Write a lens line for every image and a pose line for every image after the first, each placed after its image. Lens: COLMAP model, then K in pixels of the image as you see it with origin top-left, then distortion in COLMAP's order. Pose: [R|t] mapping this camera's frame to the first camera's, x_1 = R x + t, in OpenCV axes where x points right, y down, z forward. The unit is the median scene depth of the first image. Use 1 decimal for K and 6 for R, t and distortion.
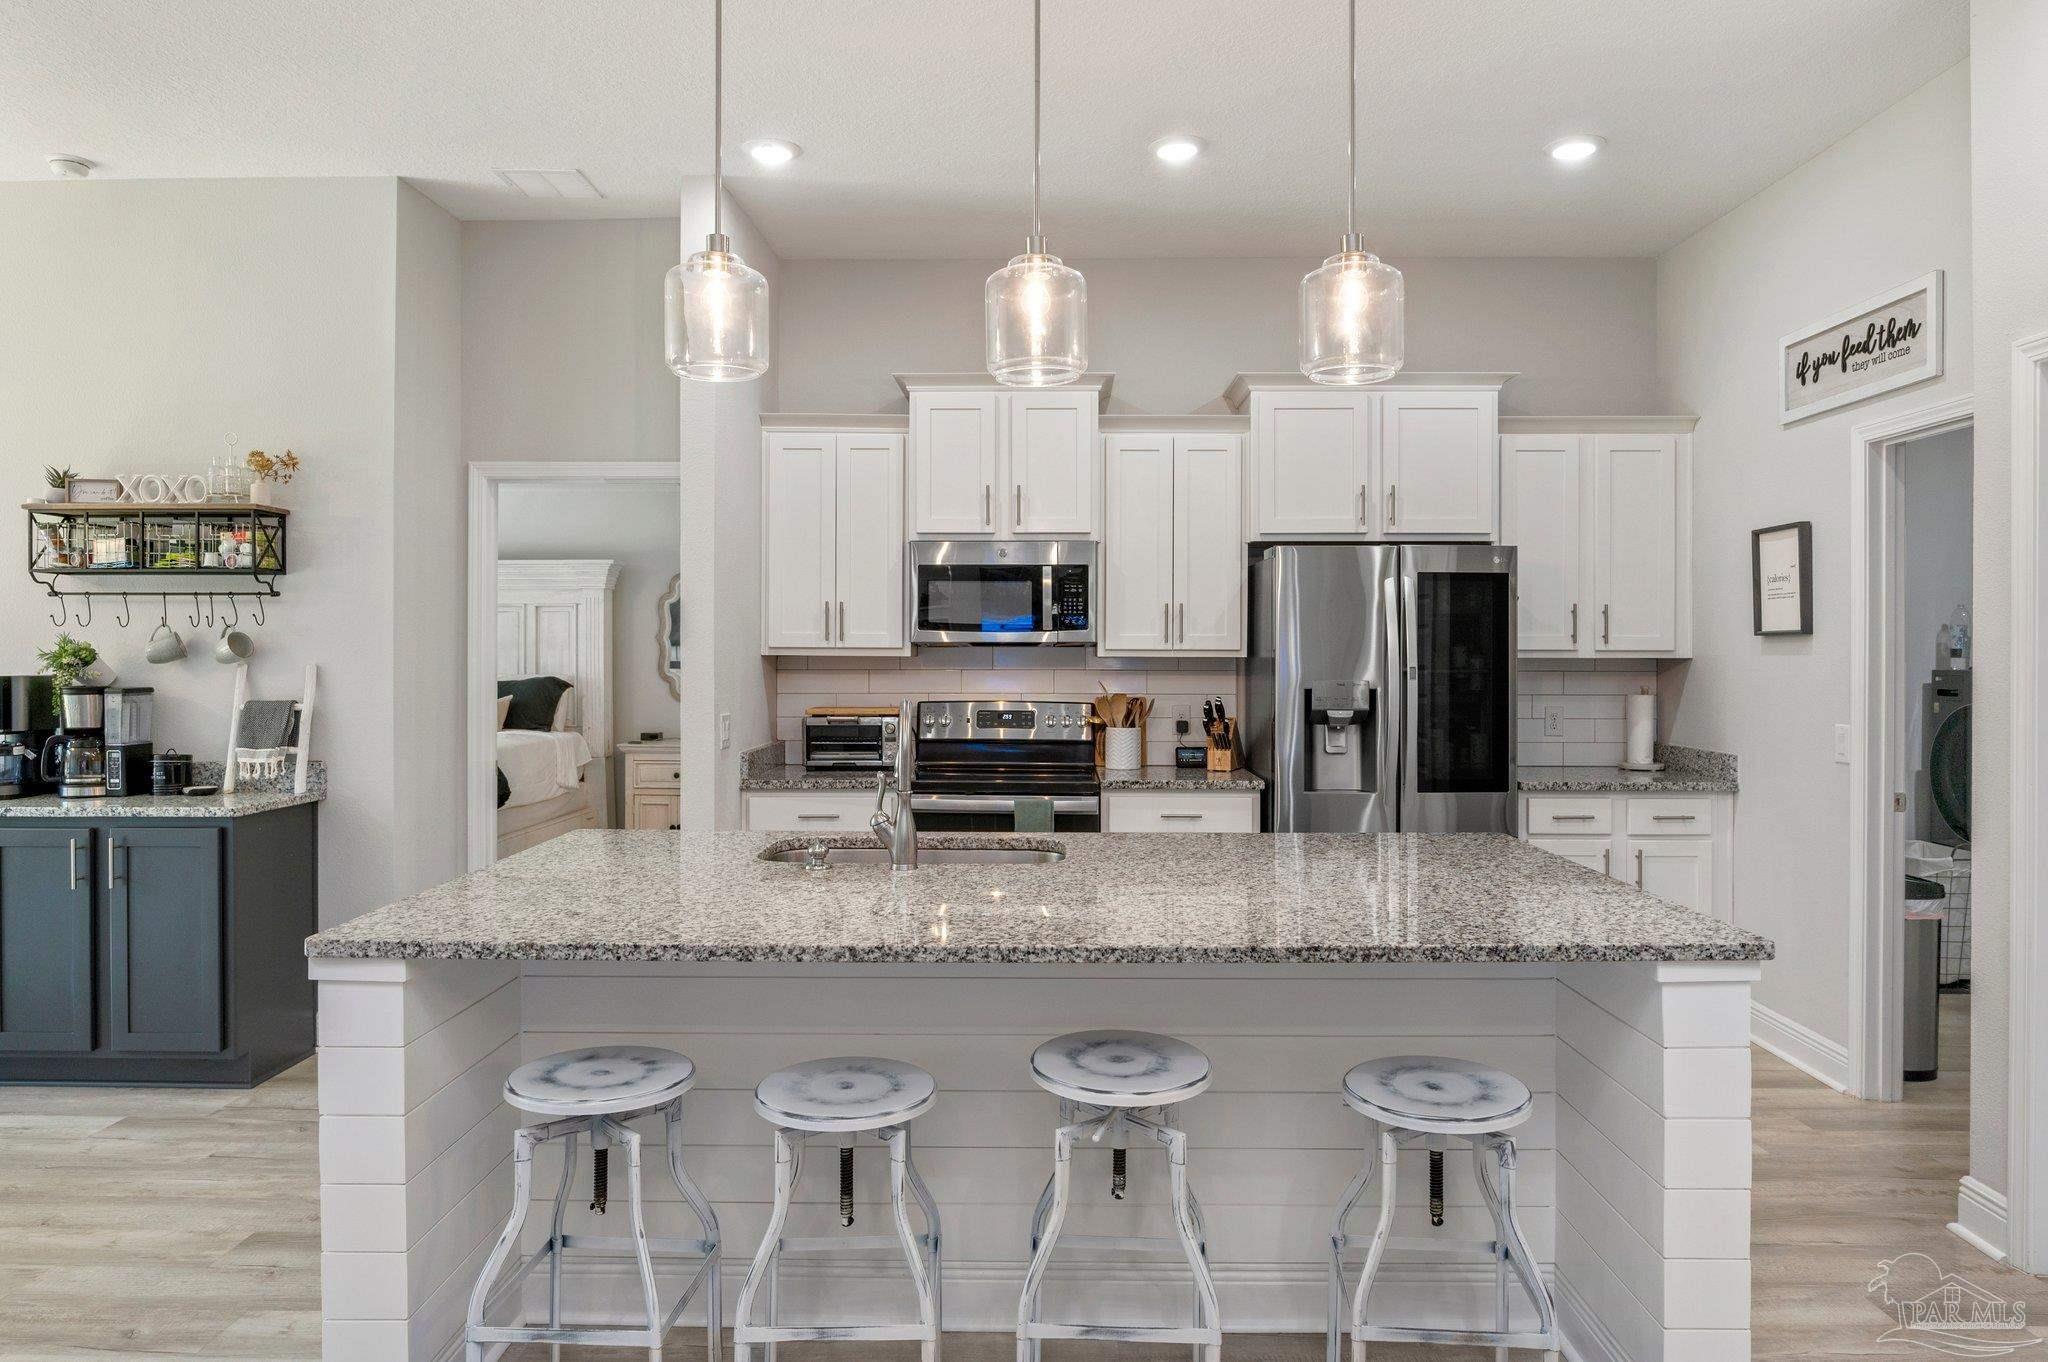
lens RADIAL K [[1290.5, 0, 1017.6], [0, 1290.5, 659.6], [0, 0, 1]] dist [-0.021560, -0.000779]
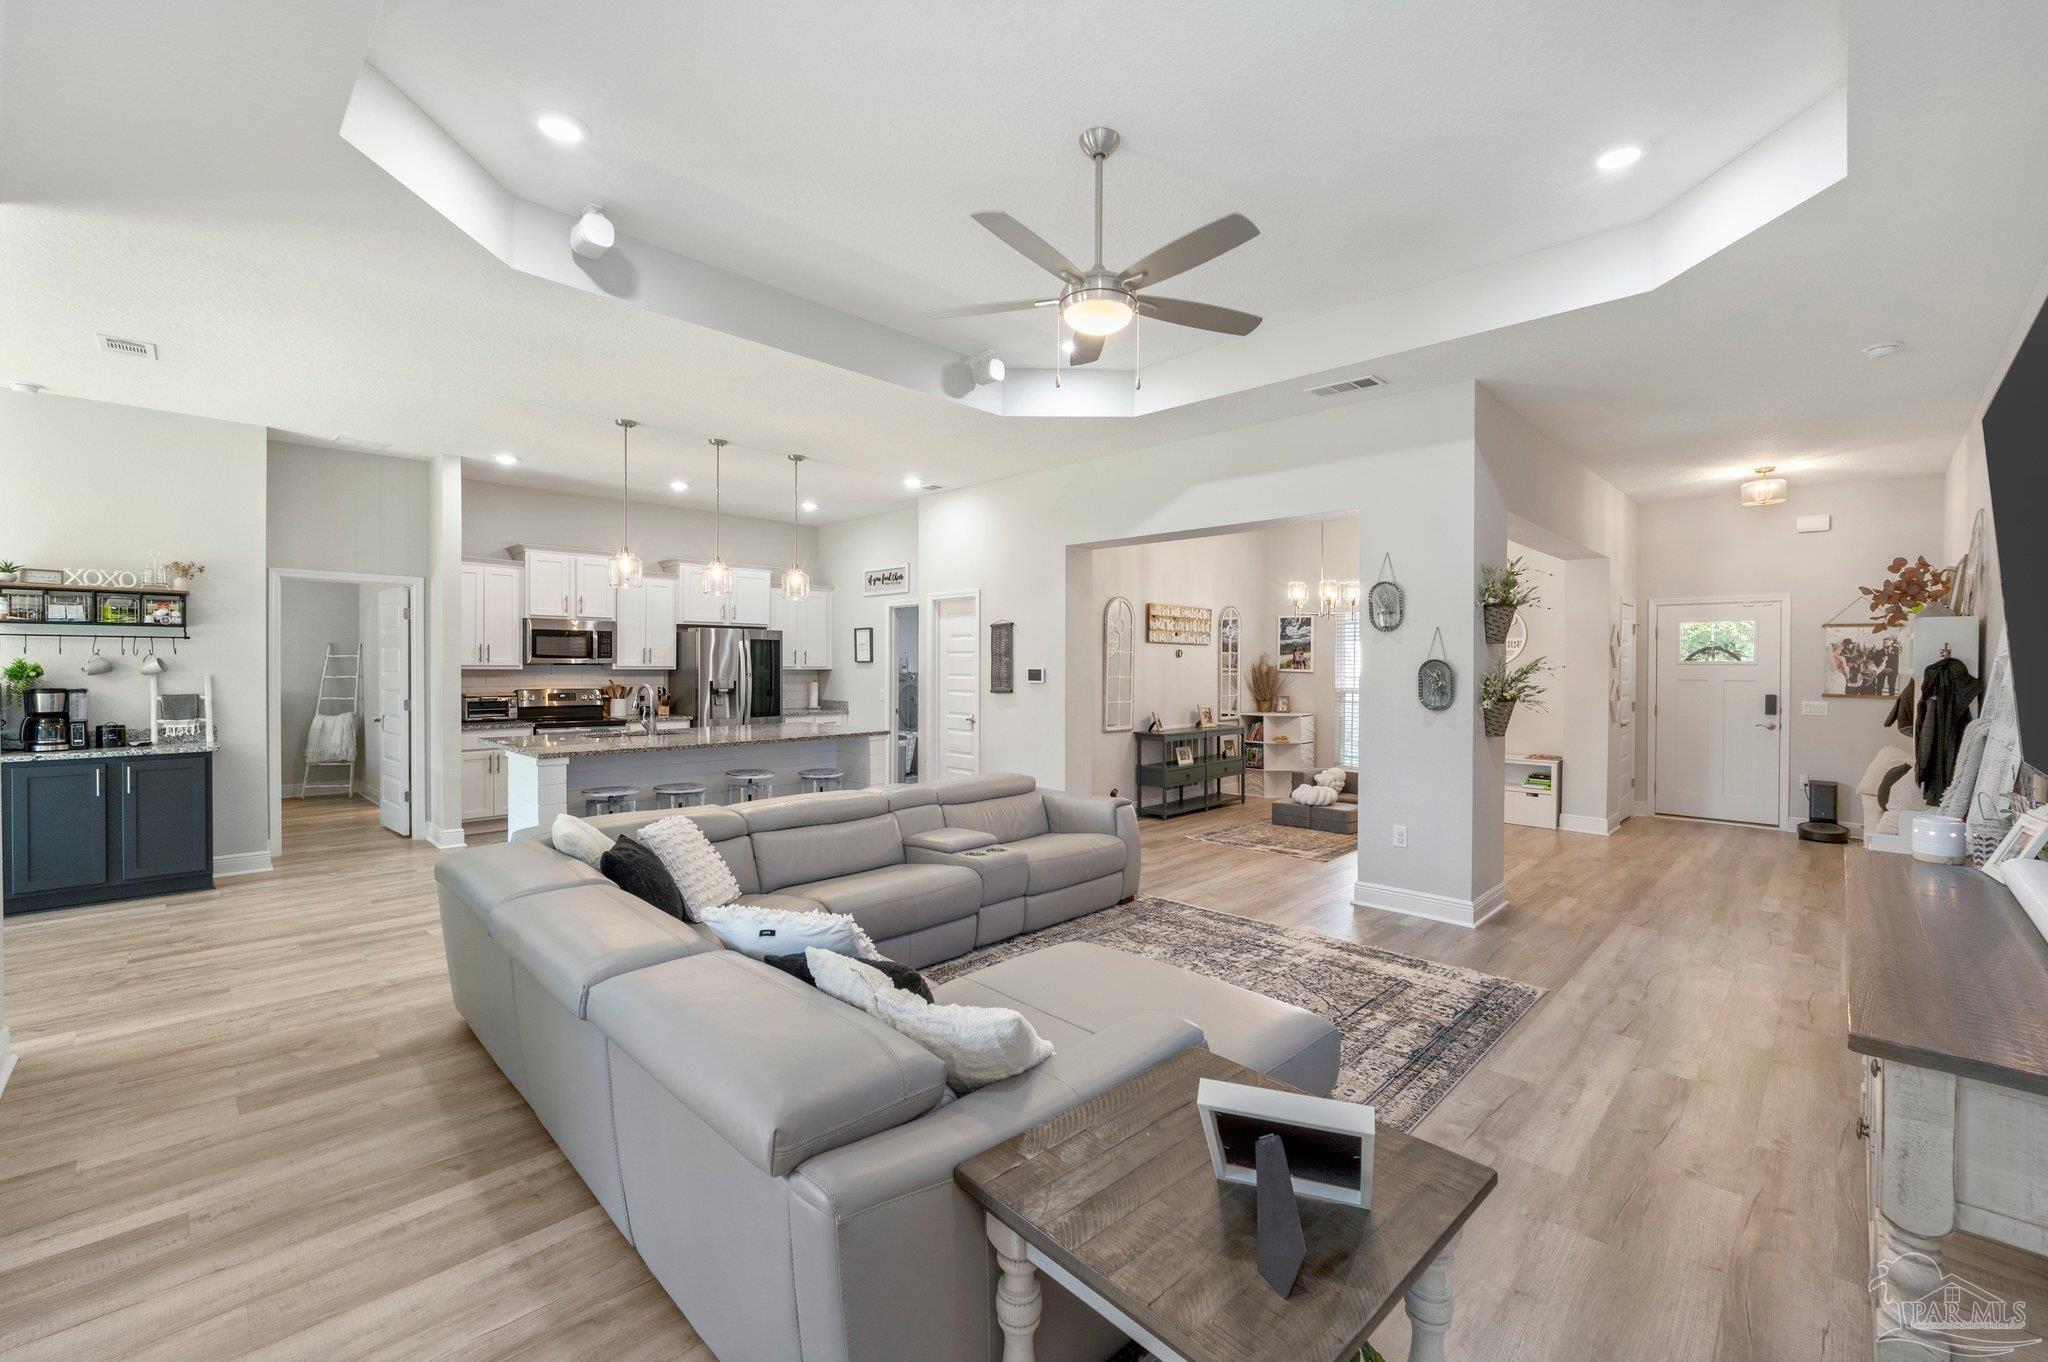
lens RADIAL K [[878.2, 0, 1052.2], [0, 878.2, 666.5], [0, 0, 1]] dist [0.009271, -0.000468]
pose [[0.680338, -0.000393, 0.732898, -0.649195], [-0.000330, 1.000000, 0.000843, -0.010112], [-0.732898, -0.000816, 0.680338, -0.784691]]
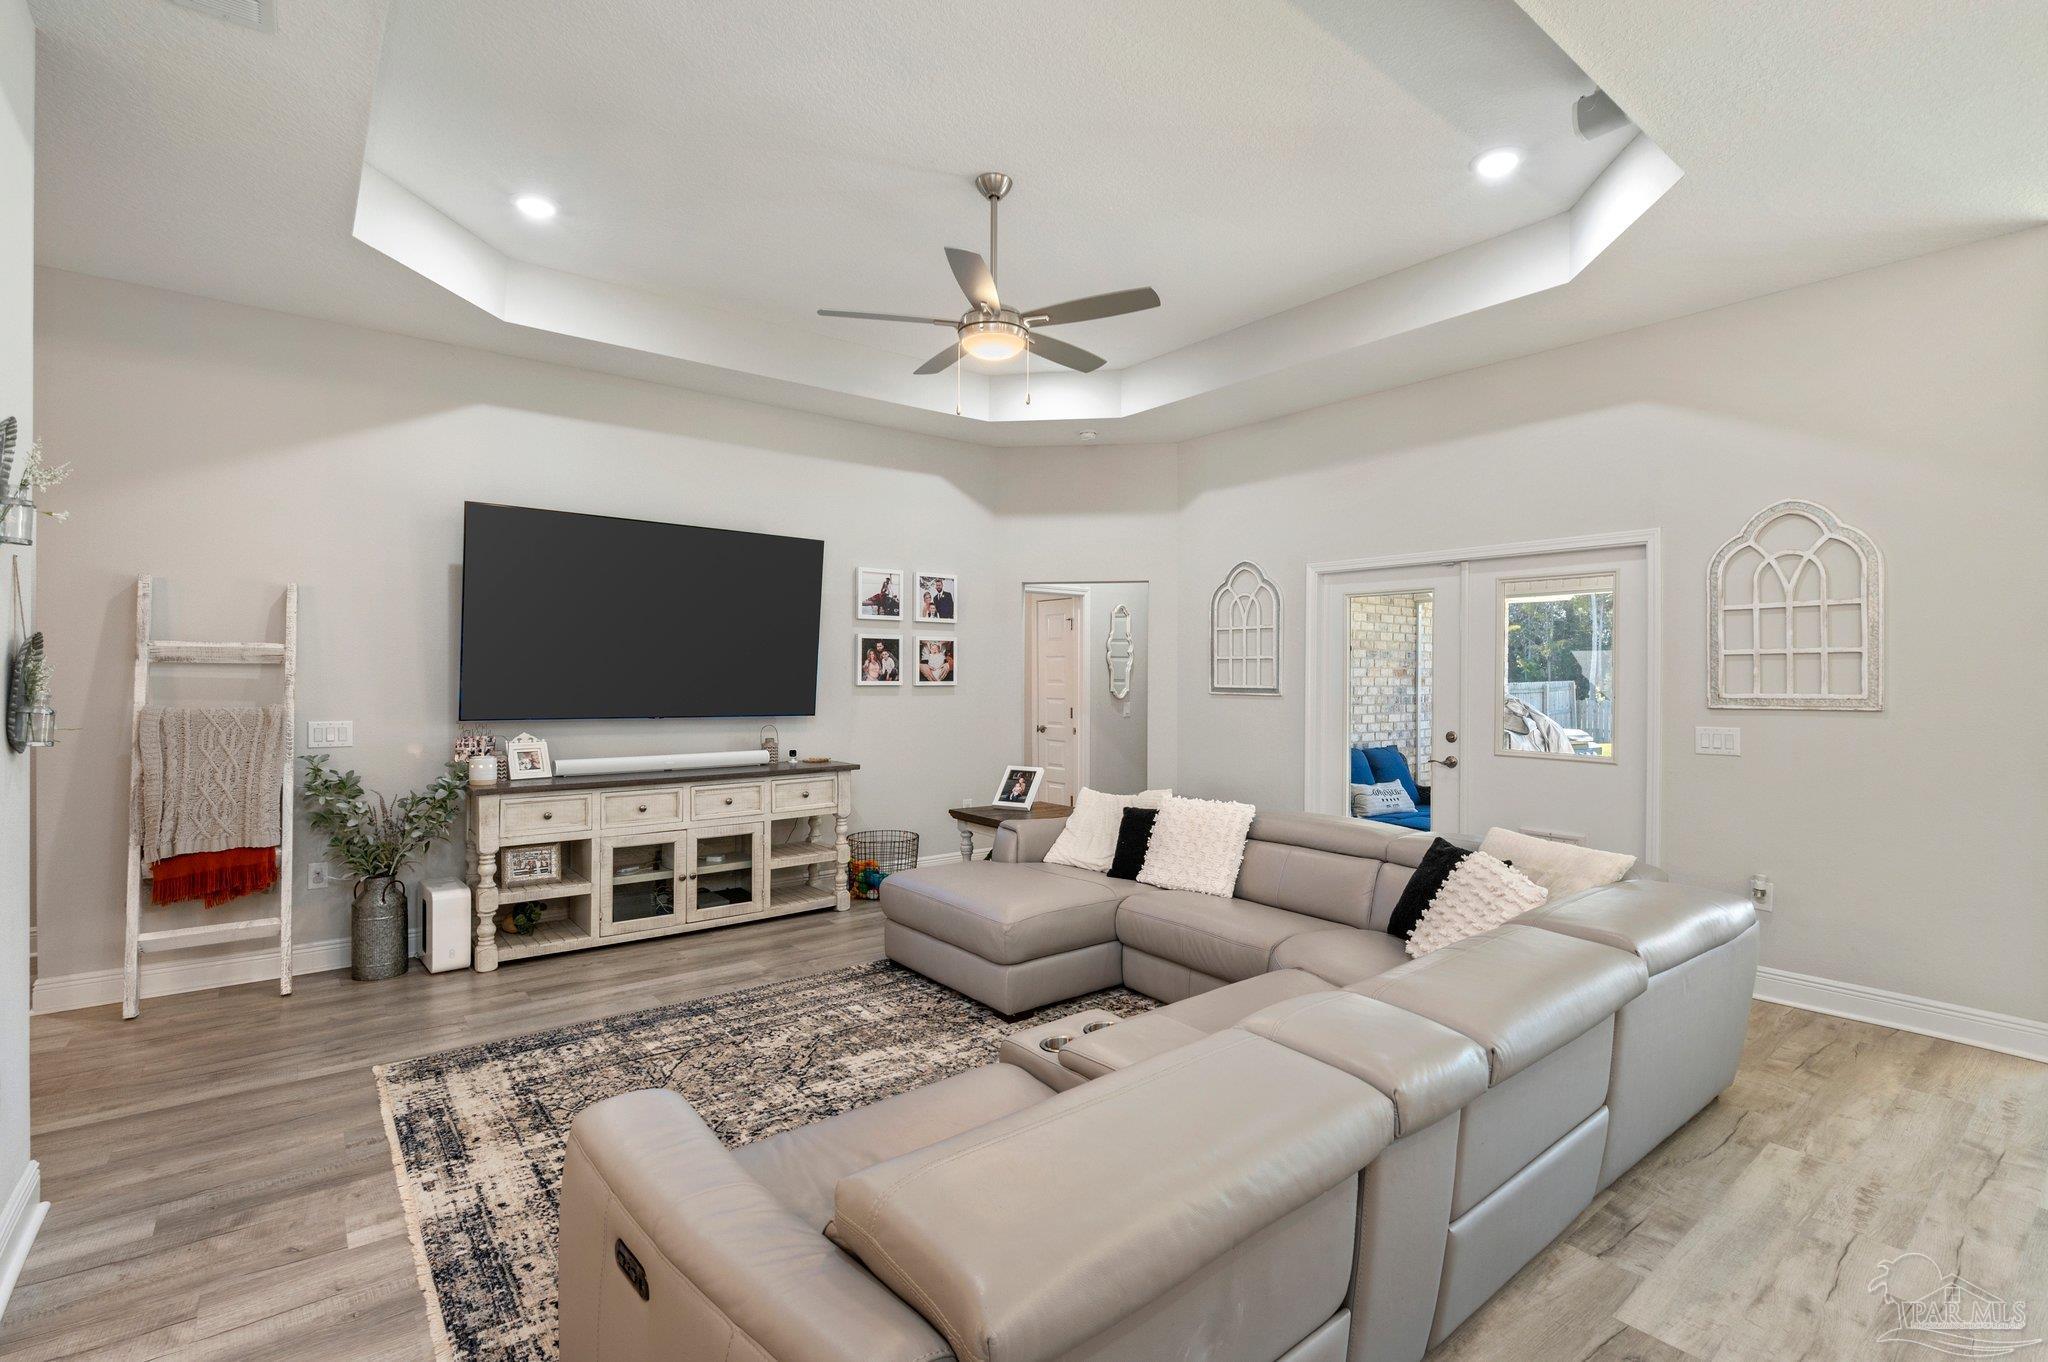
lens RADIAL K [[948.1, 0, 1082.5], [0, 948.1, 678.4], [0, 0, 1]] dist [-0.007895, 0.001305]
pose [[-0.748297, -0.003967, -0.663352, 0.393148], [-0.009681, 0.999941, 0.004941, -0.000326], [0.663294, 0.010119, -0.748291, 0.351663]]
